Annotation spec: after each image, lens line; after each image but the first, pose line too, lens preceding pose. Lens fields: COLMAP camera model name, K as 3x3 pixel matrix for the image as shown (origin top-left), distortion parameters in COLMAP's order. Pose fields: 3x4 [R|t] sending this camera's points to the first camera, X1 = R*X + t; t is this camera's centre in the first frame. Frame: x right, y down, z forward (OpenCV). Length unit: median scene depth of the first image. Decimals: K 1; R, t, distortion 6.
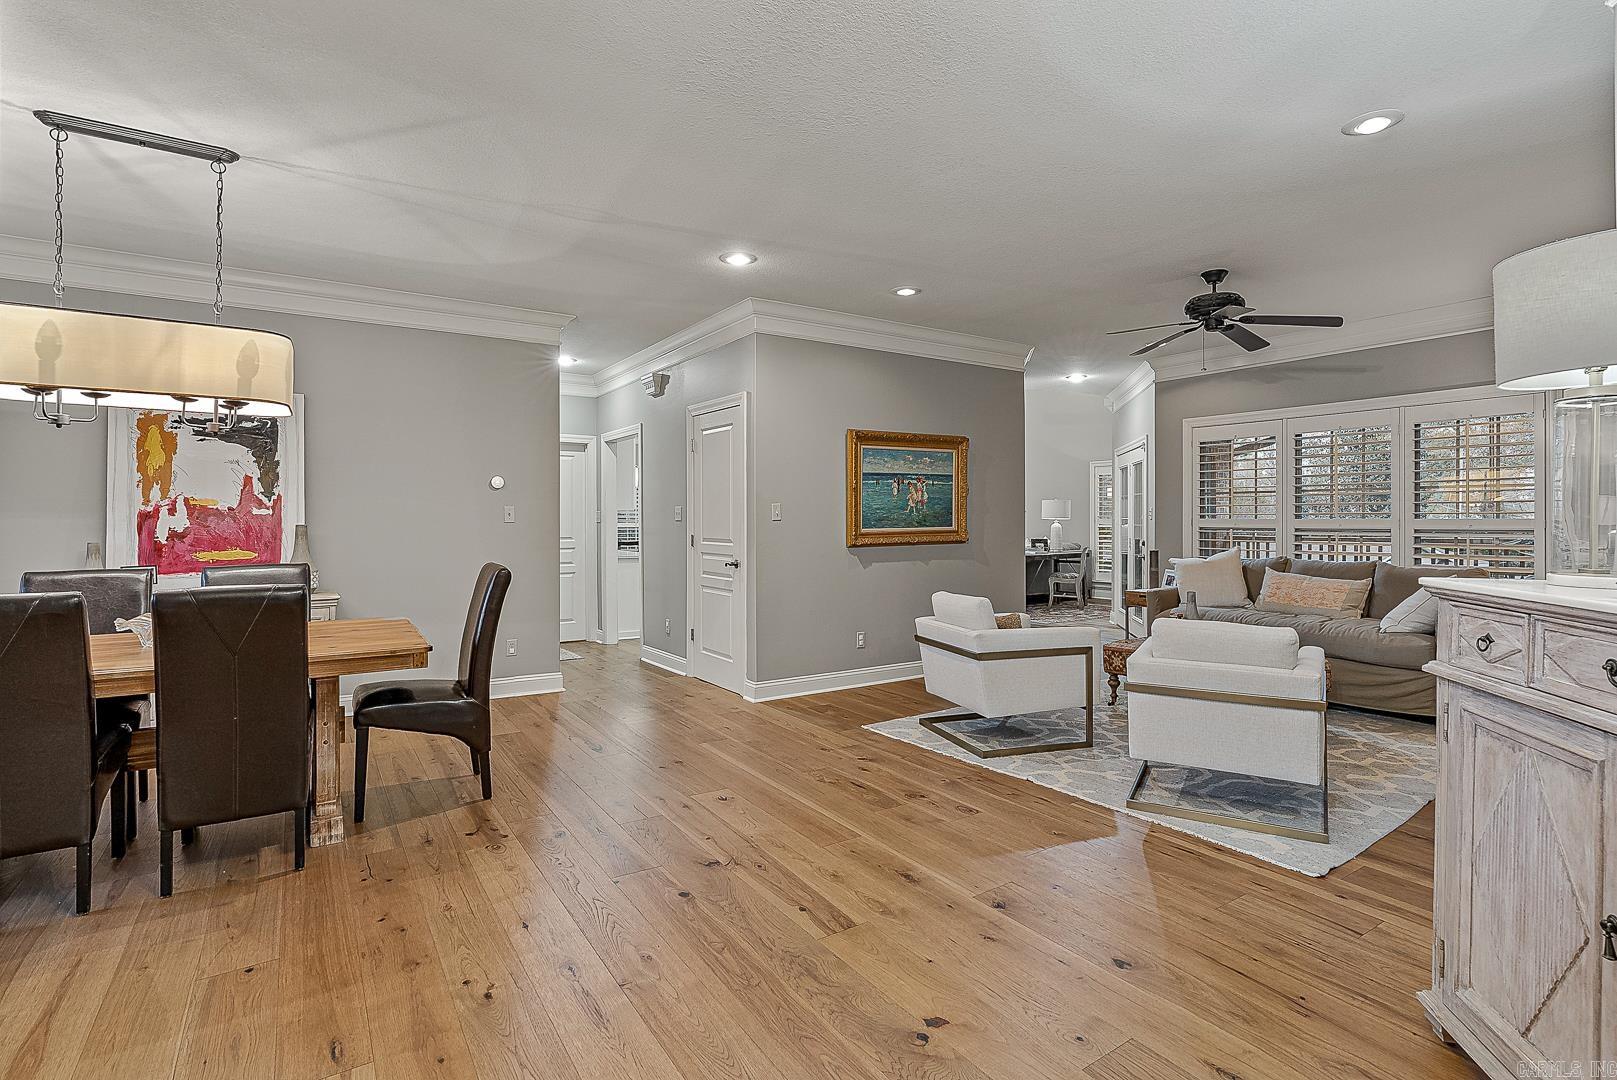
lens RADIAL K [[746.6, 0, 844.8], [0, 746.6, 530.4], [0, 0, 1]] dist [0.007808, 0.001528]
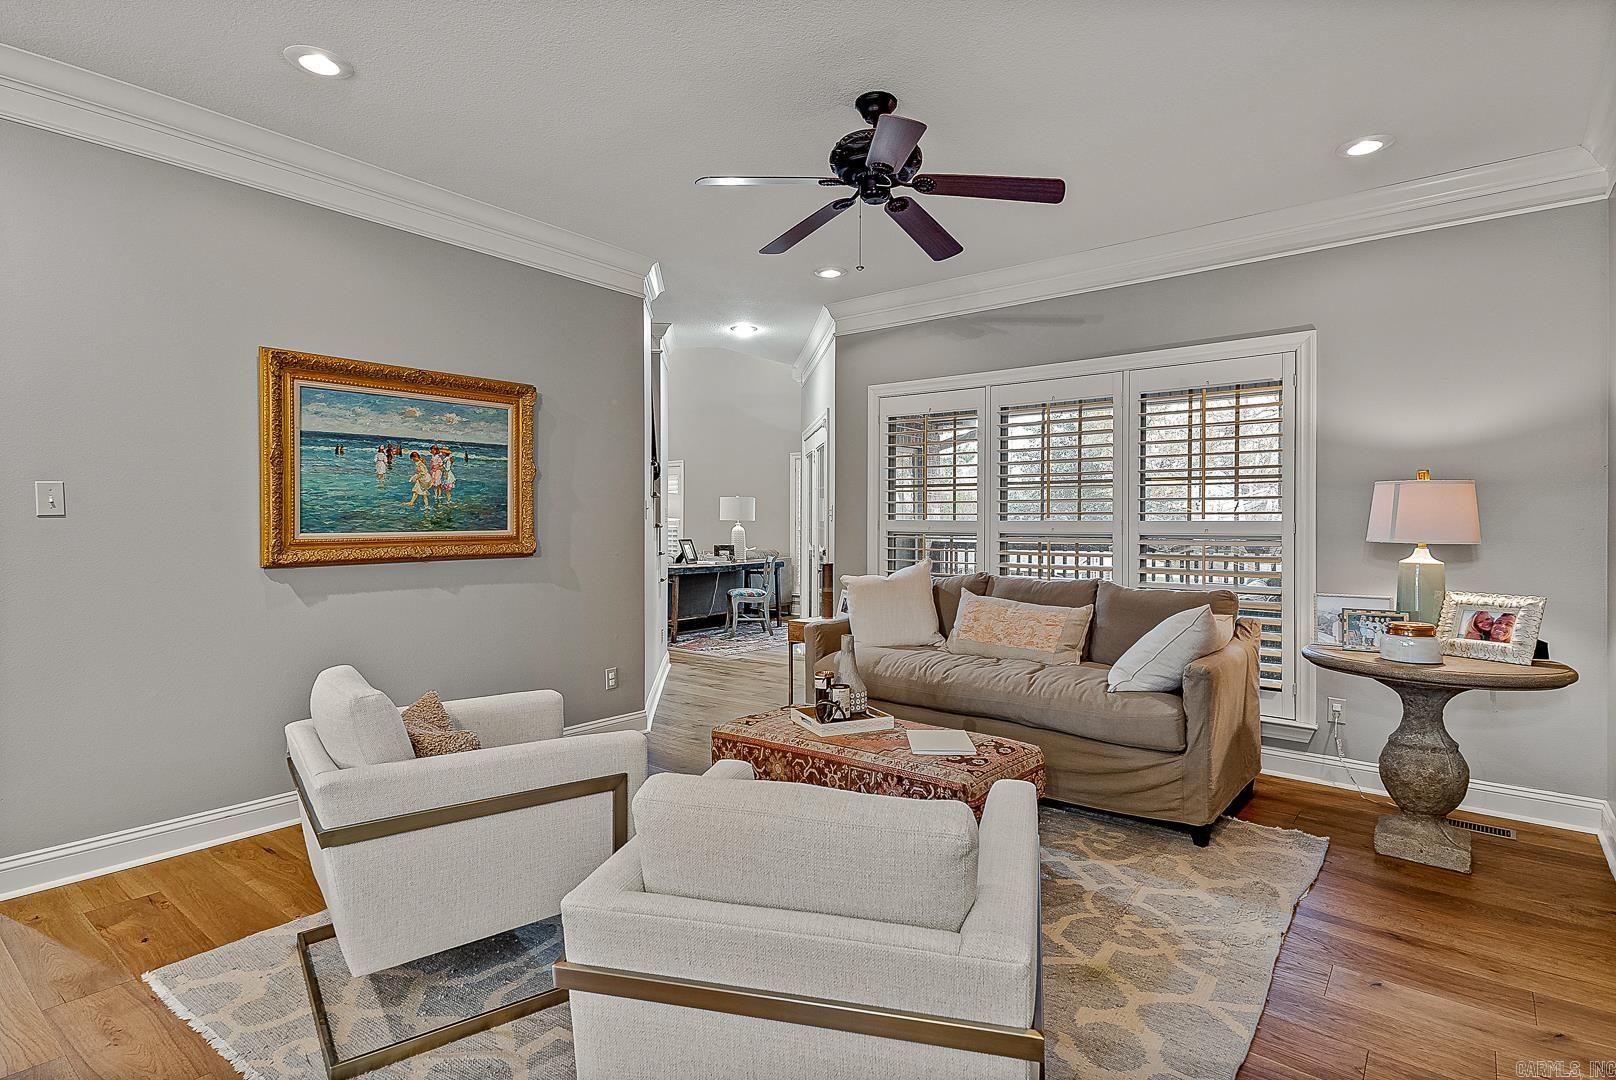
lens RADIAL K [[790.5, 0, 805.6], [0, 790.5, 538.6], [0, 0, 1]] dist [-0.008049, 0.003945]
pose [[0.957244, -0.001191, 0.289279, 0.203559], [-0.000565, 0.999982, 0.005987, -0.001936], [-0.289280, -0.005894, 0.957226, 0.326582]]
